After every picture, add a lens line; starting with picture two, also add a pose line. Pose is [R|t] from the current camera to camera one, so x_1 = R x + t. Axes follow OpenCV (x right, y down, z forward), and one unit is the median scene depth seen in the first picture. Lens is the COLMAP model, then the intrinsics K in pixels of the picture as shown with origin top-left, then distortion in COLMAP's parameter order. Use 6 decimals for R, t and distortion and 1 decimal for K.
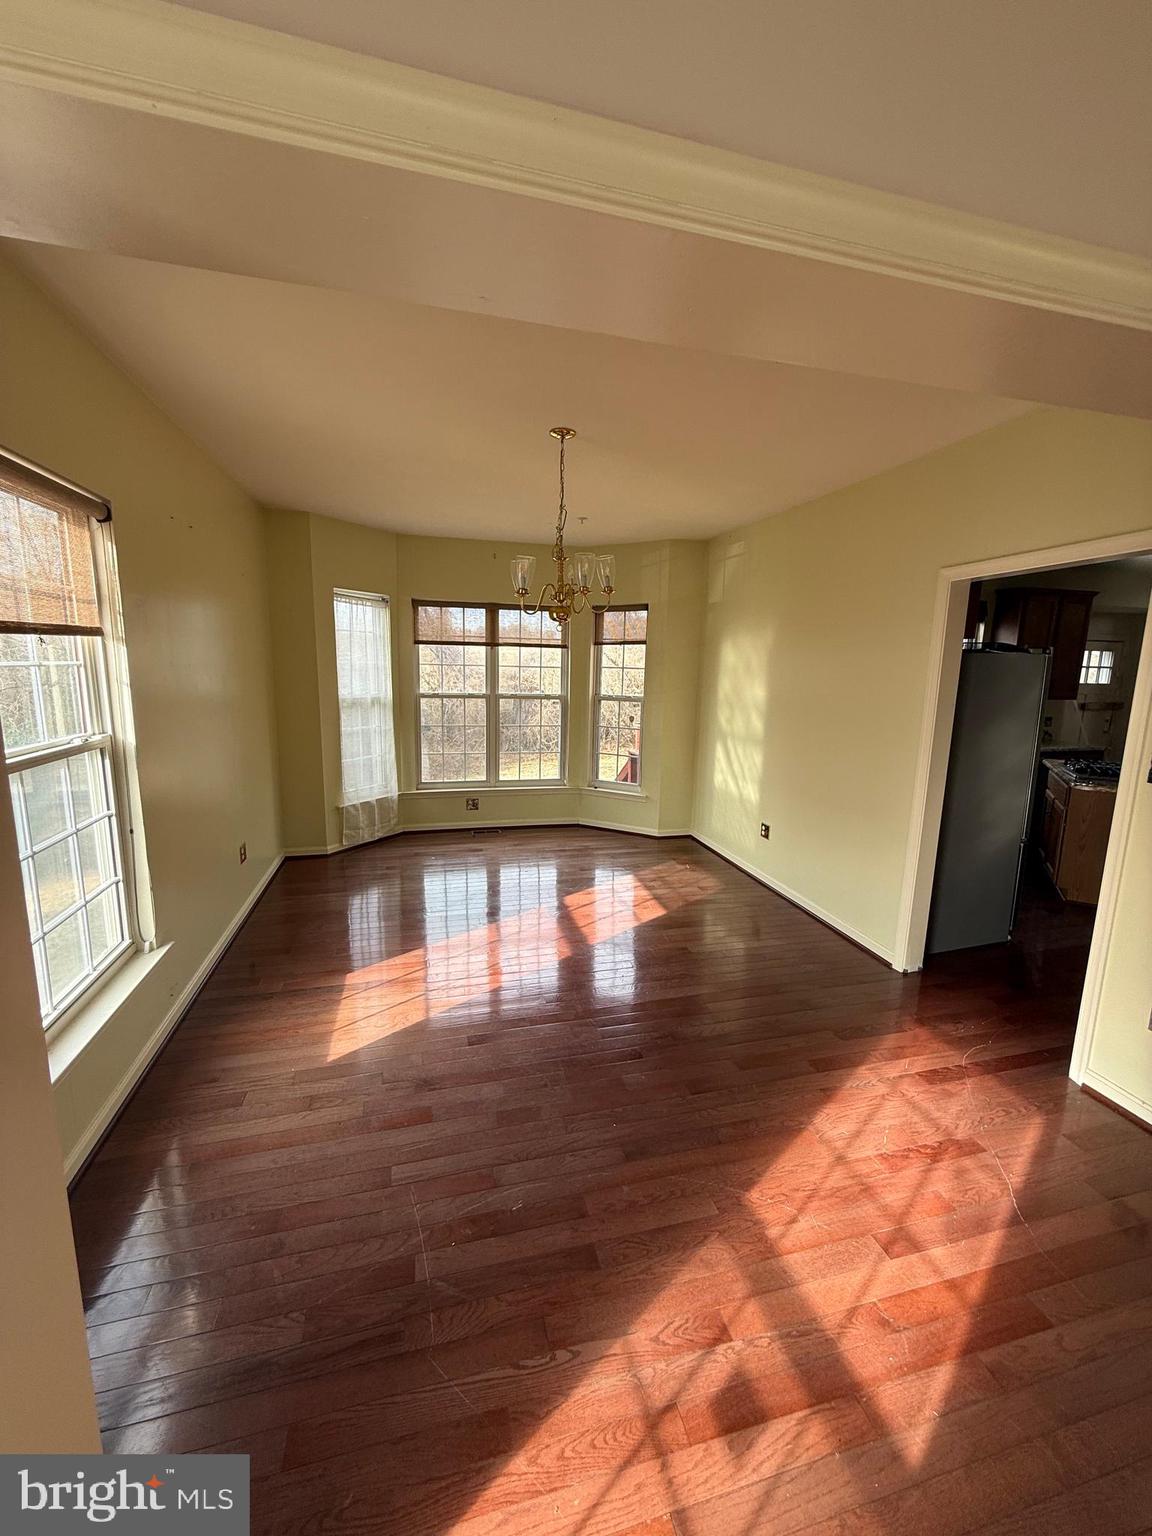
lens RADIAL K [[612.8, 0, 578.3], [0, 612.8, 765.3], [0, 0, 1]] dist [-0.001889, 0.000052]
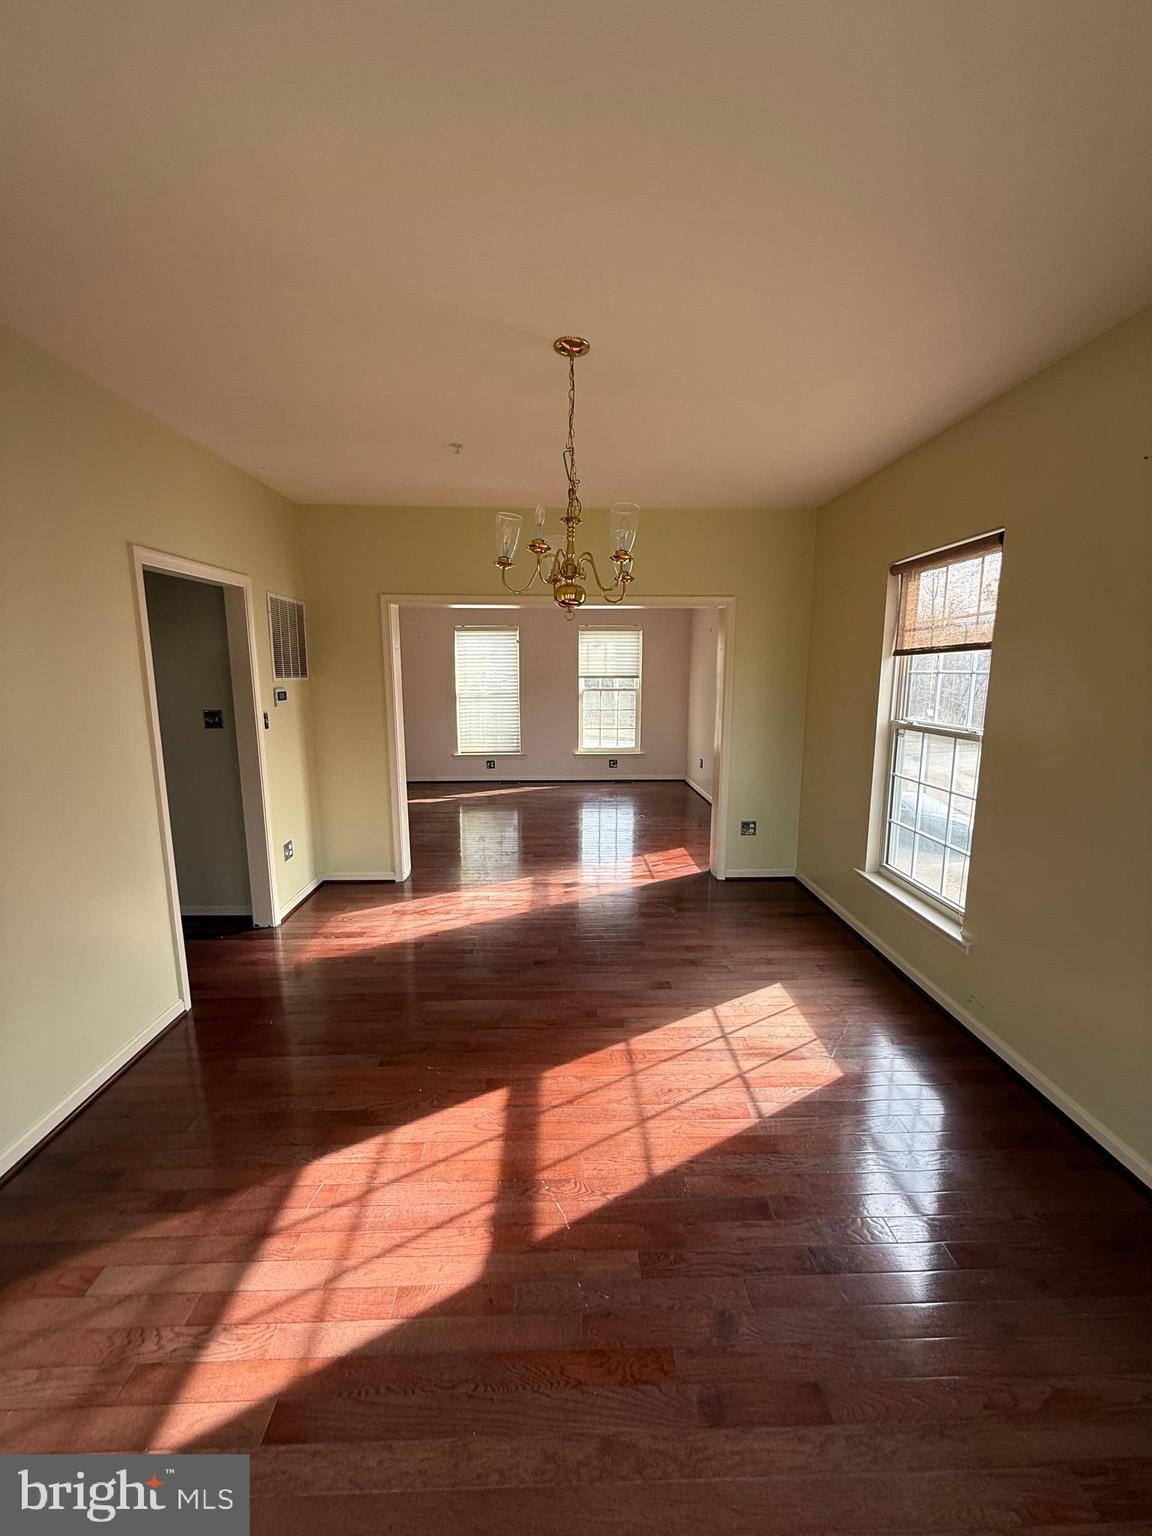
lens RADIAL K [[612.8, 0, 574.9], [0, 612.8, 769.1], [0, 0, 1]] dist [-0.001889, 0.000052]
pose [[-0.975184, -0.052832, 0.215001, -0.260858], [0.018079, 0.948865, 0.315165, -0.358836], [-0.220658, 0.311230, -0.924362, 2.236970]]
